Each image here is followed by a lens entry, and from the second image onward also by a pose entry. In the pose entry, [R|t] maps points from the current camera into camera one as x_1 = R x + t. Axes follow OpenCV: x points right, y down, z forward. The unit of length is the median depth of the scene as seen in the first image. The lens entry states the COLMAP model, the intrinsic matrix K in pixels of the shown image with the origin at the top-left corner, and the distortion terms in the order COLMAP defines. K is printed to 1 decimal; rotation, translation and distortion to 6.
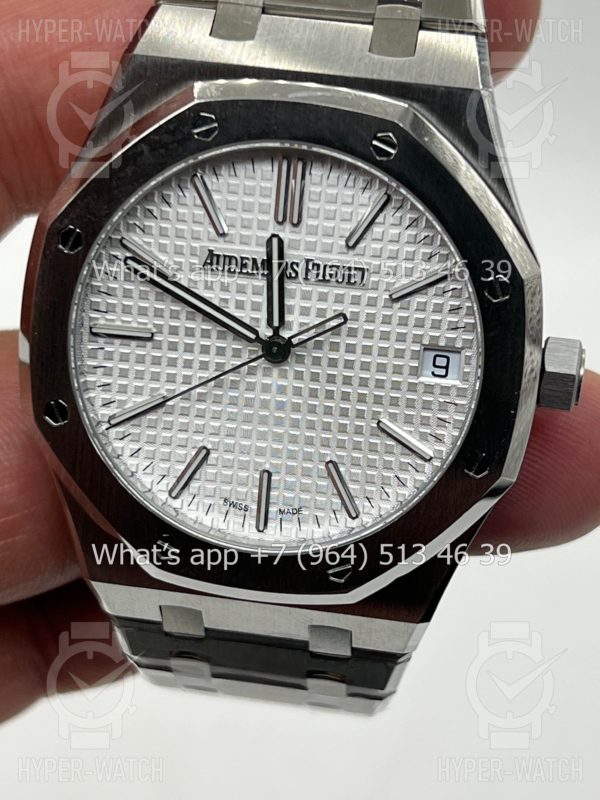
lens RADIAL K [[1807.1, 0, 299.1], [0, 1807.1, 400.3], [0, 0, 1]] dist [0.224586, 0.000000]
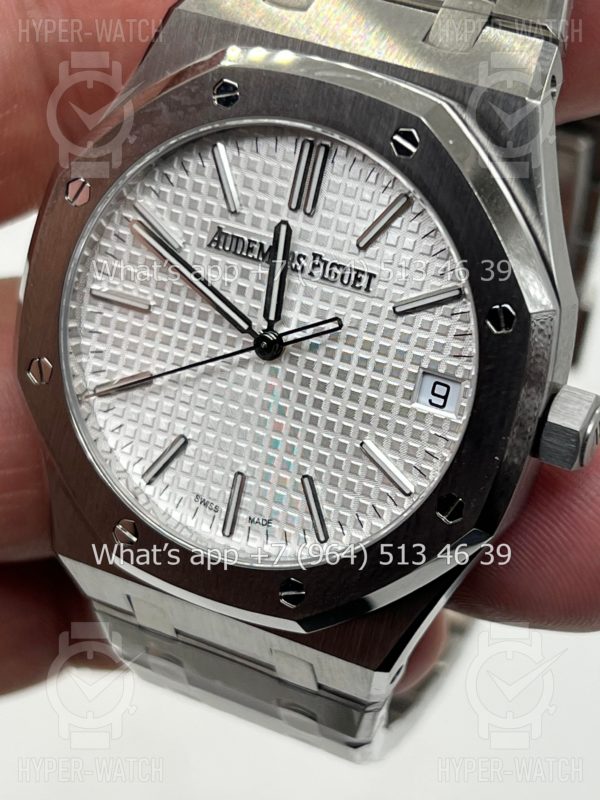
lens RADIAL K [[1807.1, 0, 300.6], [0, 1807.1, 399.8], [0, 0, 1]] dist [0.224586, 0.000000]
pose [[0.959778, 0.181067, -0.214572, 0.205842], [-0.184308, 0.982856, 0.004977, -0.008204], [0.211794, 0.034771, 0.976696, 0.102403]]
